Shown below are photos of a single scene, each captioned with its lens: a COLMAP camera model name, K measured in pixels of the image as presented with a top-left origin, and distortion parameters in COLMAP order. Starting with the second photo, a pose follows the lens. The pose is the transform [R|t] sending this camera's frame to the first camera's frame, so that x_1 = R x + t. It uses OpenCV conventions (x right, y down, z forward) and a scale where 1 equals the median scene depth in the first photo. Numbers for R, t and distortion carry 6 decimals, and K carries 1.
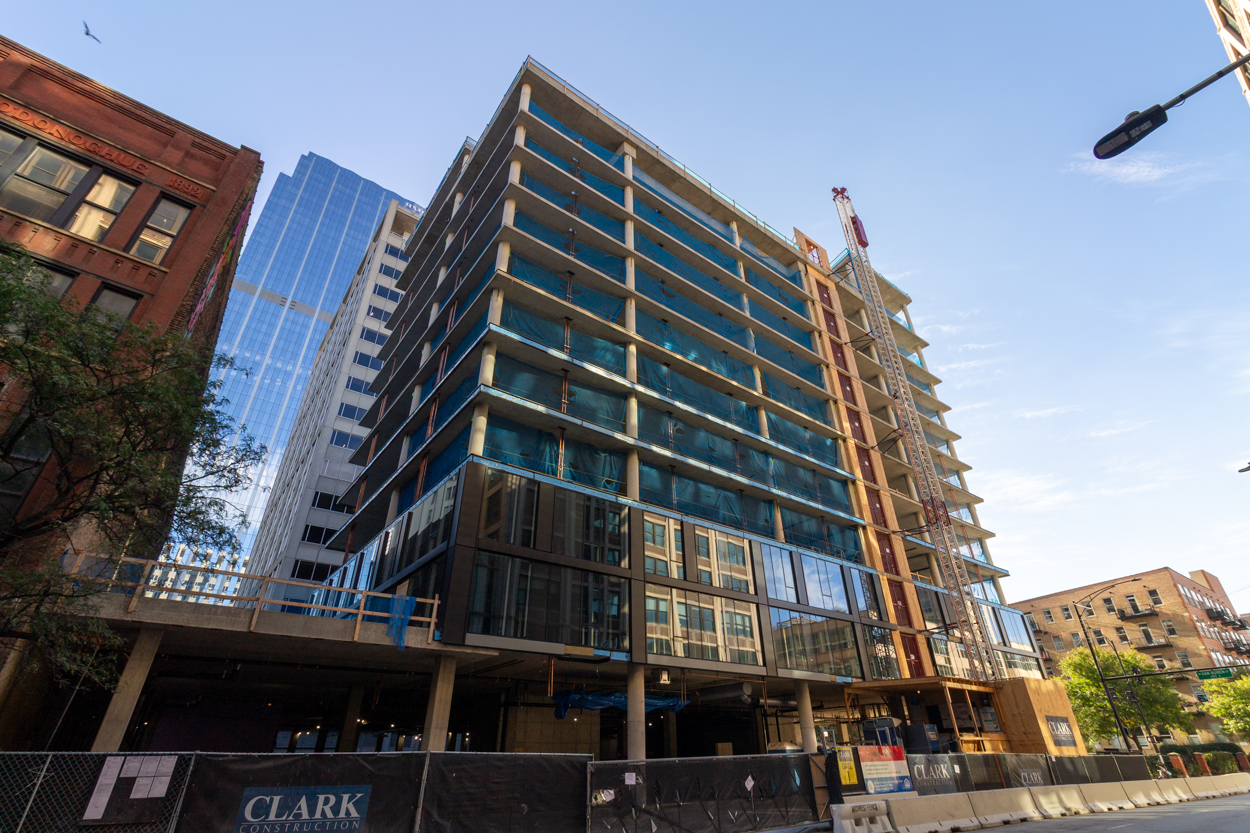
lens RADIAL K [[586.4, 0, 639.3], [0, 586.4, 408.4], [0, 0, 1]] dist [0.003697, 0.000153]
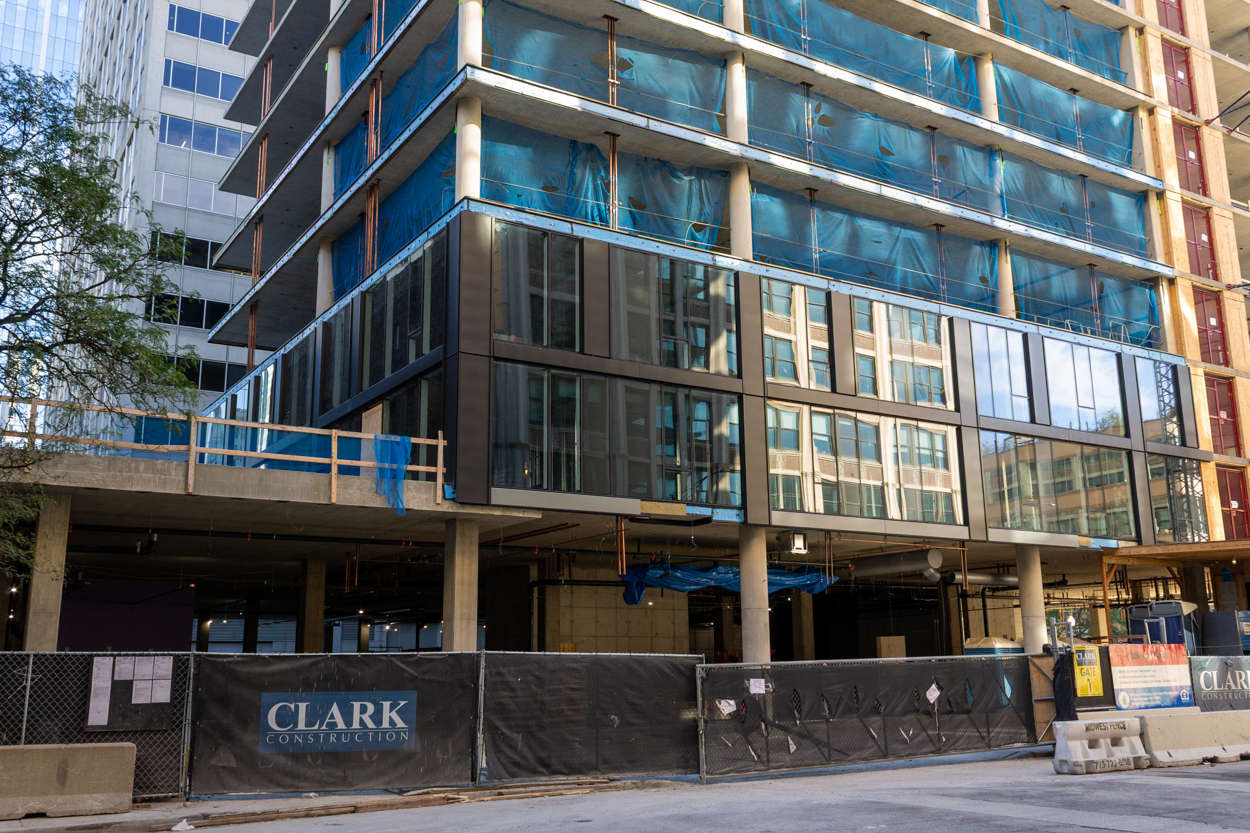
lens RADIAL K [[1166.6, 0, 618.5], [0, 1166.6, 409.7], [0, 0, 1]] dist [0.016813, 0.000000]
pose [[0.995201, -0.016716, -0.096417, -0.019724], [0.047058, 0.945643, 0.321784, -0.063413], [0.085797, -0.324777, 0.941891, -0.101118]]
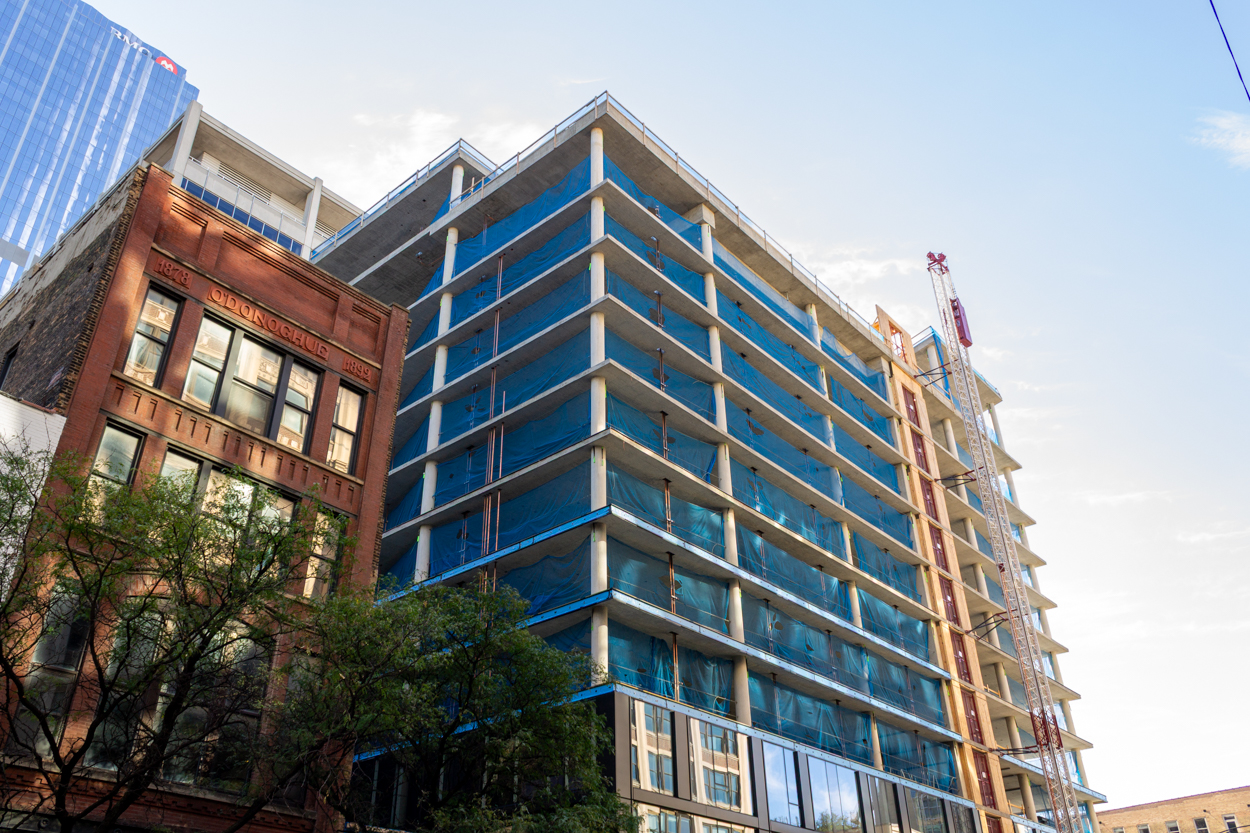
lens RADIAL K [[1061.8, 0, 595.8], [0, 1061.8, 393.5], [0, 0, 1]] dist [0.032744, -0.032458]
pose [[0.981867, 0.102032, 0.159770, -0.434101], [-0.100965, 0.994780, -0.014803, -0.227446], [-0.160446, -0.001597, 0.987043, -0.383947]]
